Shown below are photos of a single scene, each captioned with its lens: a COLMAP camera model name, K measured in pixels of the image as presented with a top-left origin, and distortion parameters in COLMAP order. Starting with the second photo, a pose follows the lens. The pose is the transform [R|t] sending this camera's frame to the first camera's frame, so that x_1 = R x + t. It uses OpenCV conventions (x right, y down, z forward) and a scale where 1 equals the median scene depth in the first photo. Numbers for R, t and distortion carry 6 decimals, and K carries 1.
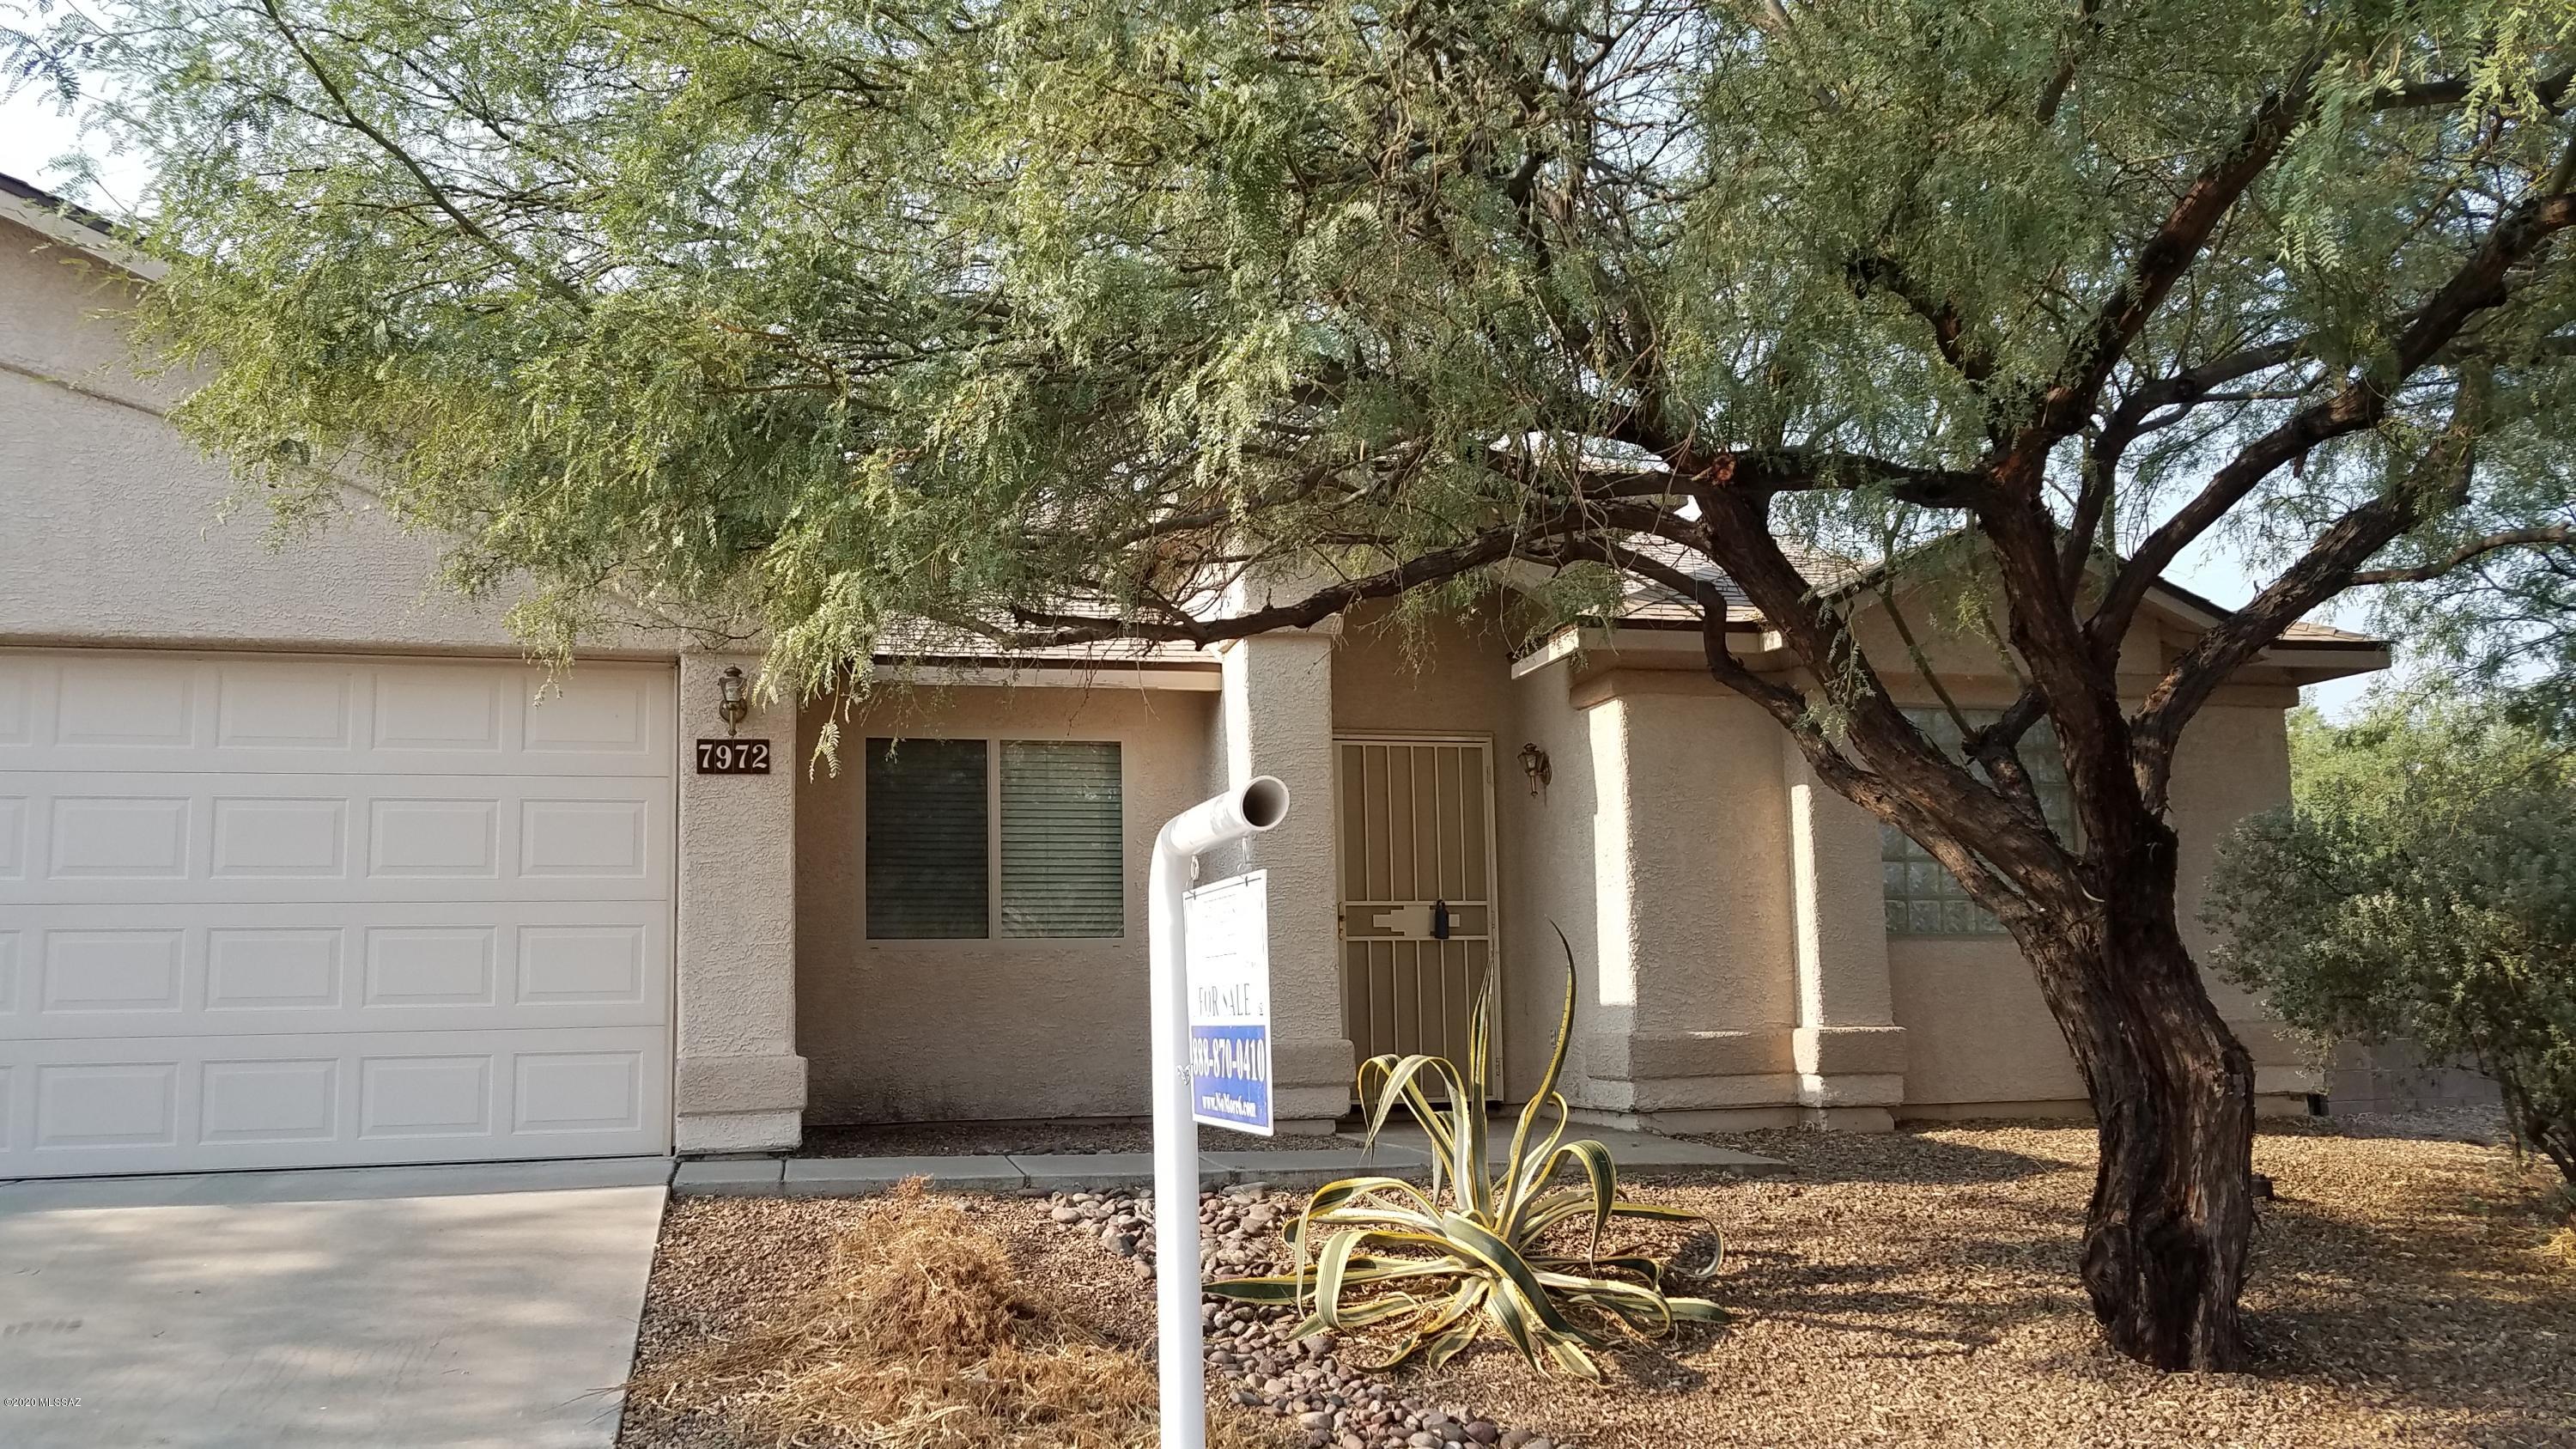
lens RADIAL K [[2025.9, 0, 1249.8], [0, 2025.9, 744.0], [0, 0, 1]] dist [0.002549, 0.041622]
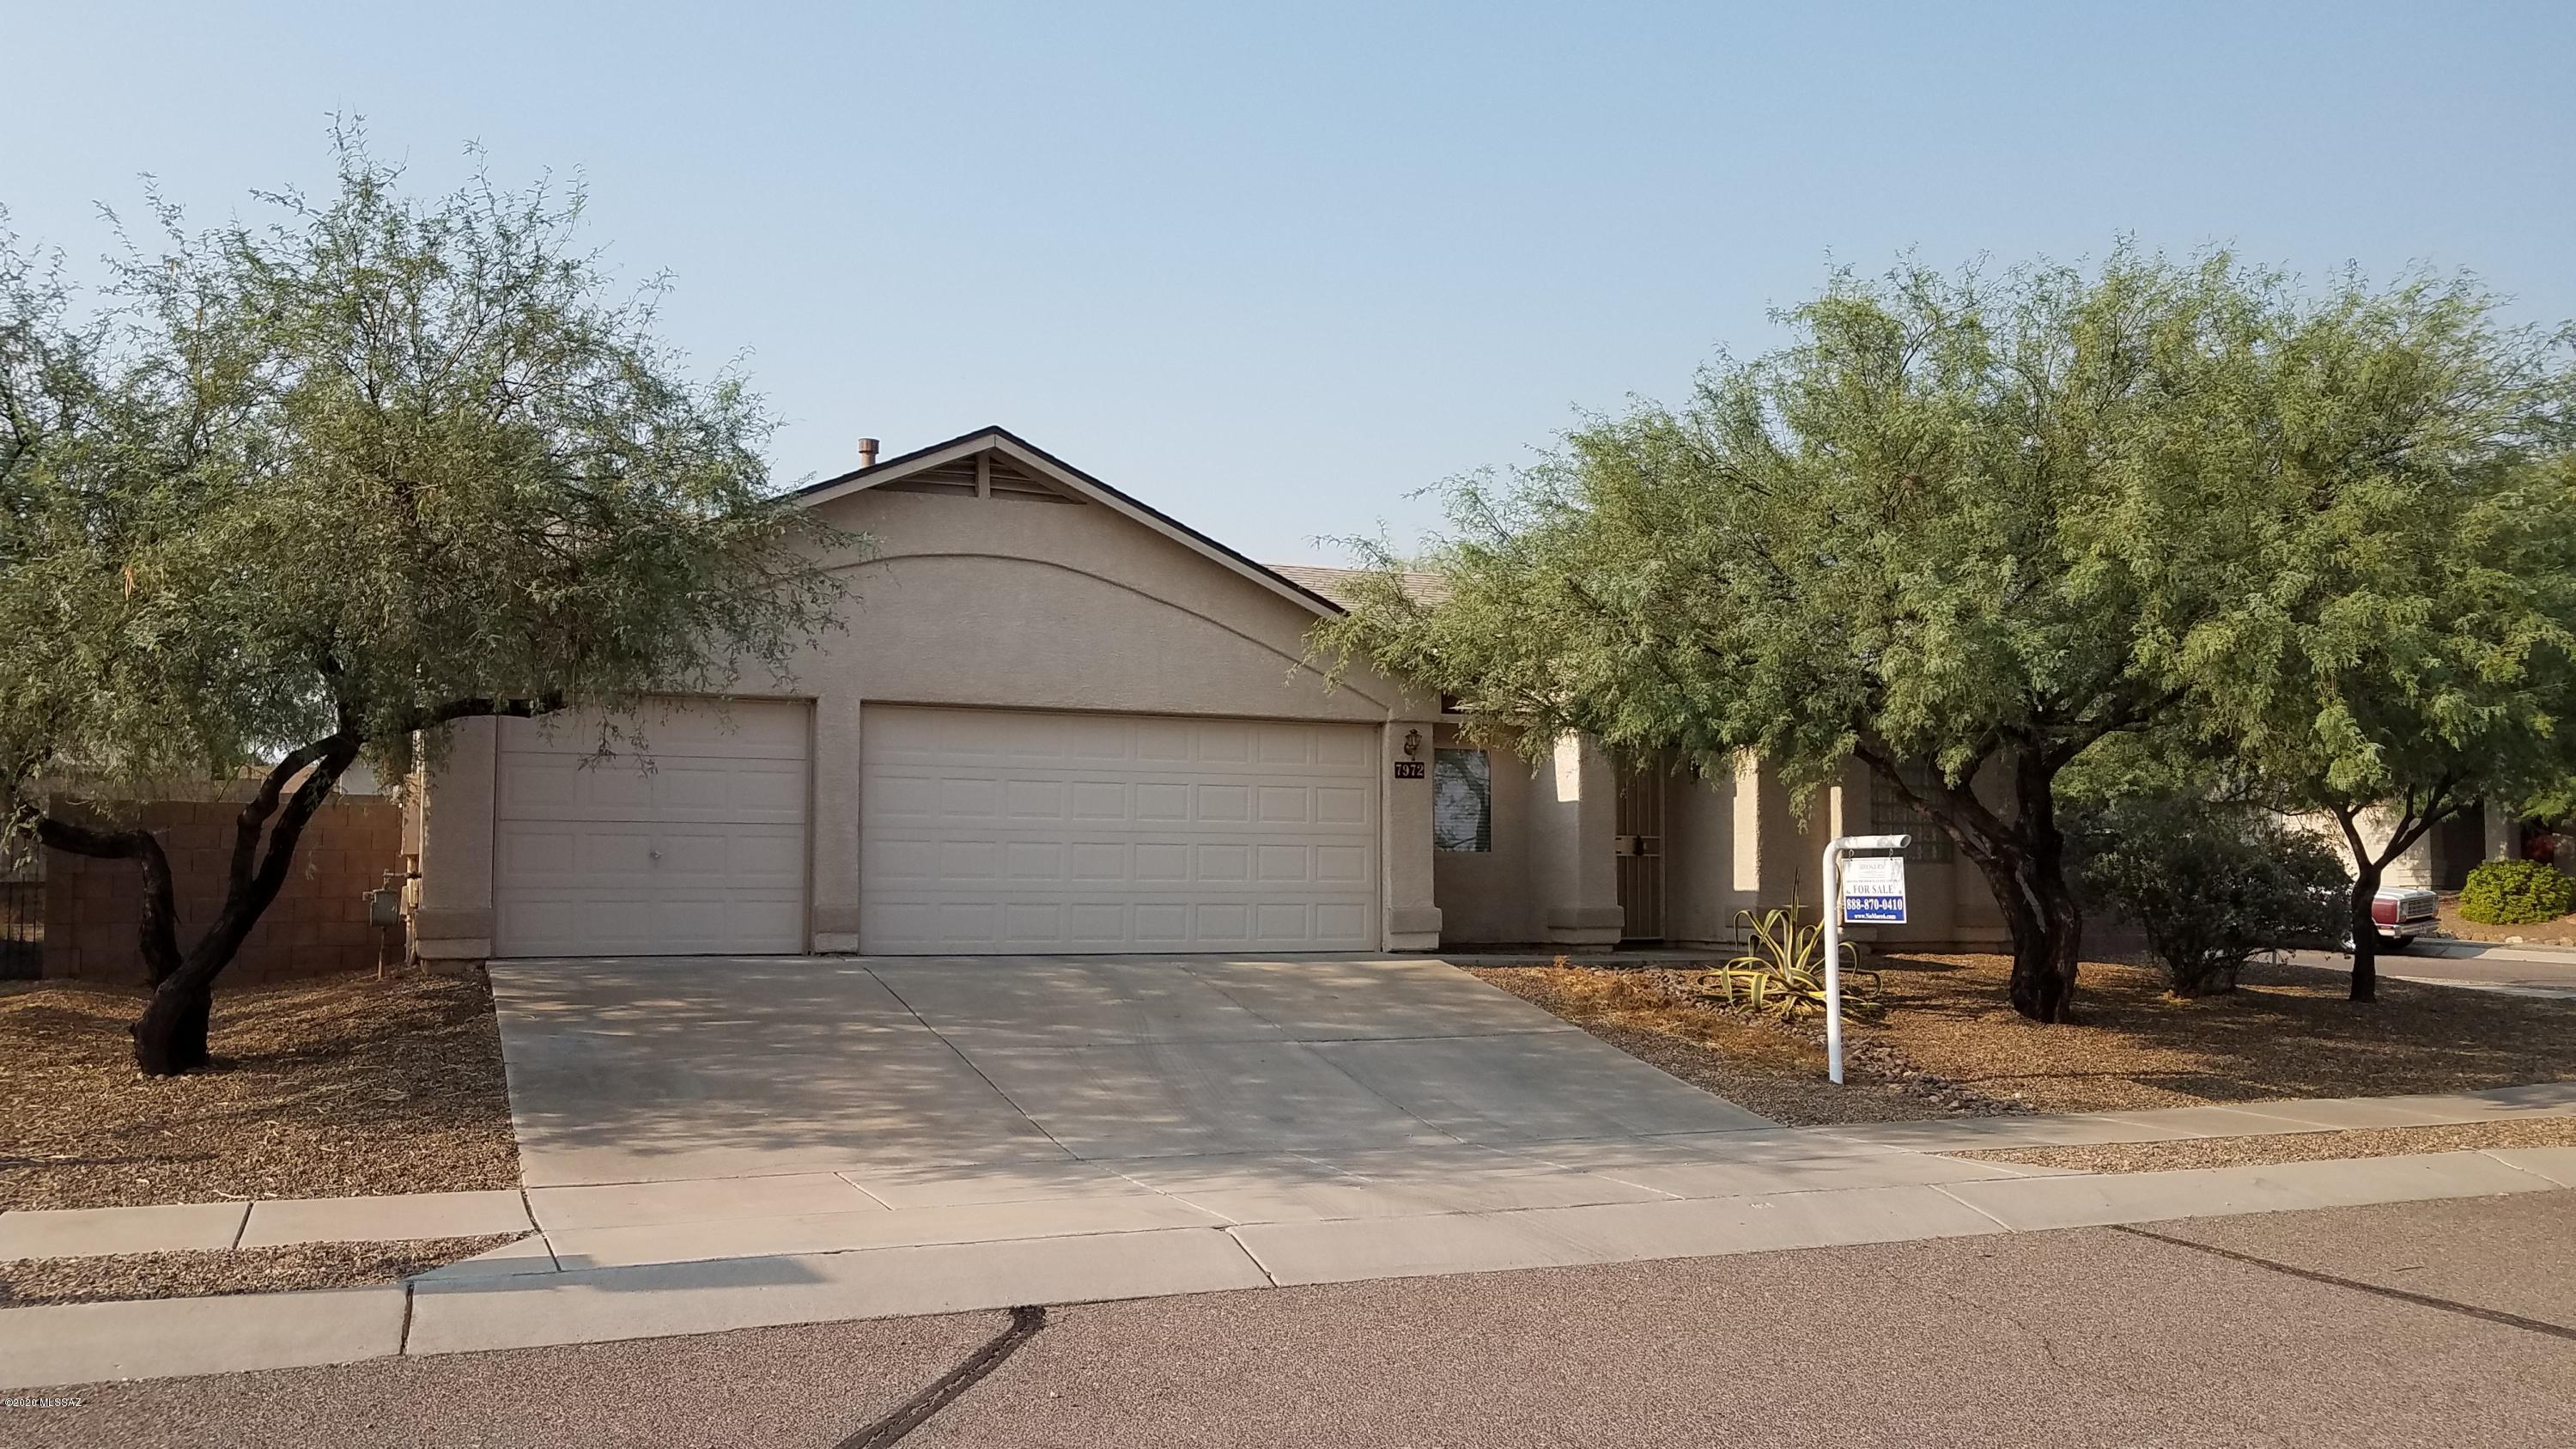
lens RADIAL K [[2025.9, 0, 1249.8], [0, 2025.9, 744.0], [0, 0, 1]] dist [0.002549, 0.041622]
pose [[0.986175, 0.031563, 0.162673, -0.822558], [-0.041249, 0.997549, 0.056515, -0.144686], [-0.160491, -0.062444, 0.985060, -1.166673]]
